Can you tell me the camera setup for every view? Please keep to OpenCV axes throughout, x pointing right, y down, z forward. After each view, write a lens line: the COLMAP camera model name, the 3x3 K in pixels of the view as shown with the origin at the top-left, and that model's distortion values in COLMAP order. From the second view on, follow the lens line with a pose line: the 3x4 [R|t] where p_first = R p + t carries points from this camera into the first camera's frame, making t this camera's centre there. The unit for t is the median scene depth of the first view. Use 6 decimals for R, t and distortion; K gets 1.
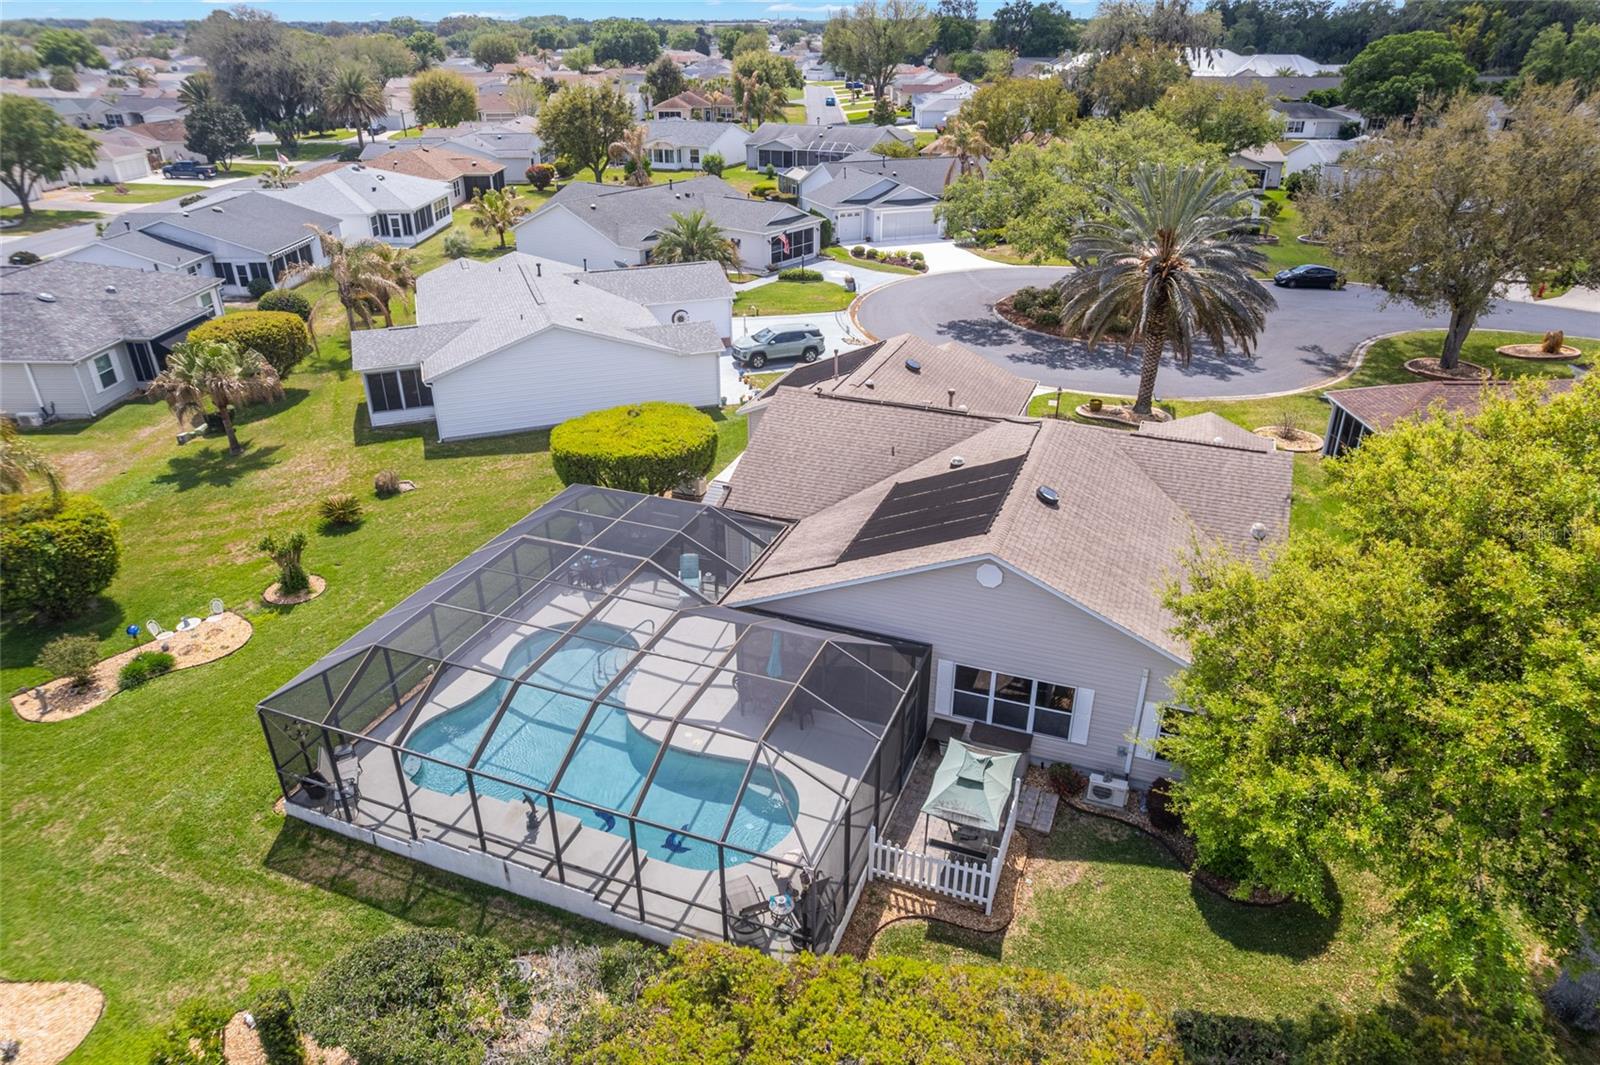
lens RADIAL K [[1028.2, 0, 806.4], [0, 1028.2, 538.2], [0, 0, 1]] dist [-0.081922, 0.074081]
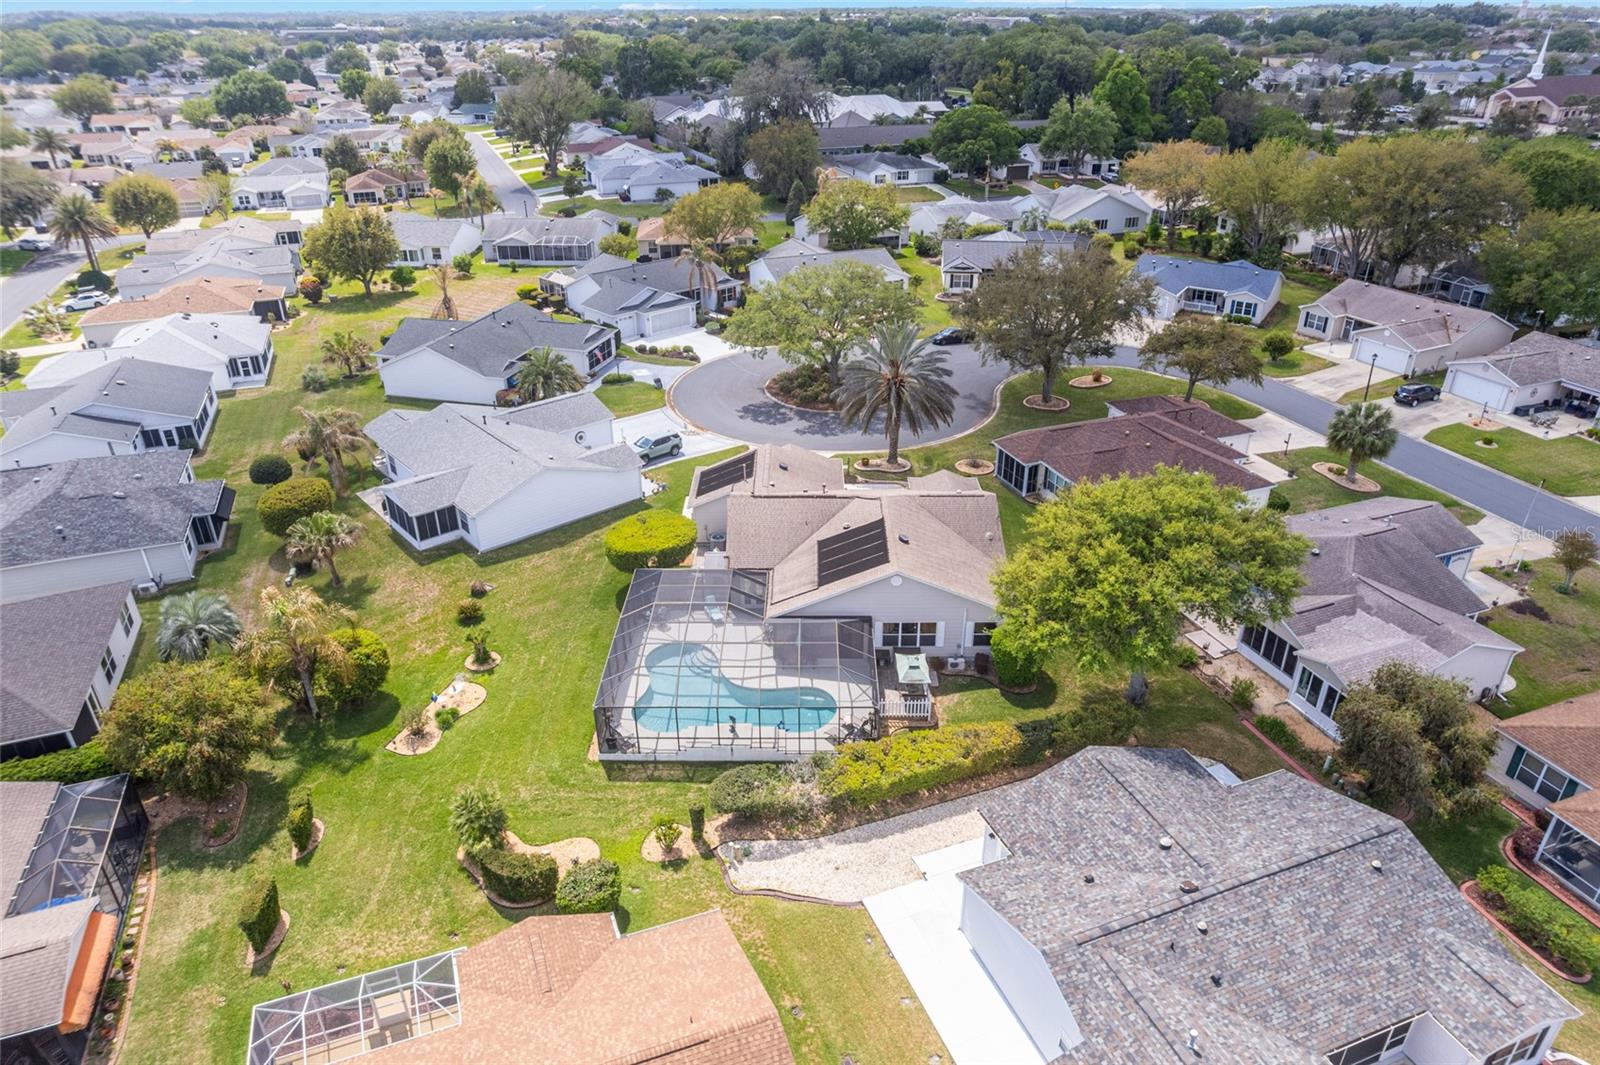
lens RADIAL K [[1028.2, 0, 806.4], [0, 1028.2, 538.2], [0, 0, 1]] dist [-0.081922, 0.074081]
pose [[0.933173, -0.169512, 0.316943, -0.554922], [0.165898, 0.985388, 0.038569, -0.137899], [-0.318850, 0.016589, 0.947660, -0.854079]]
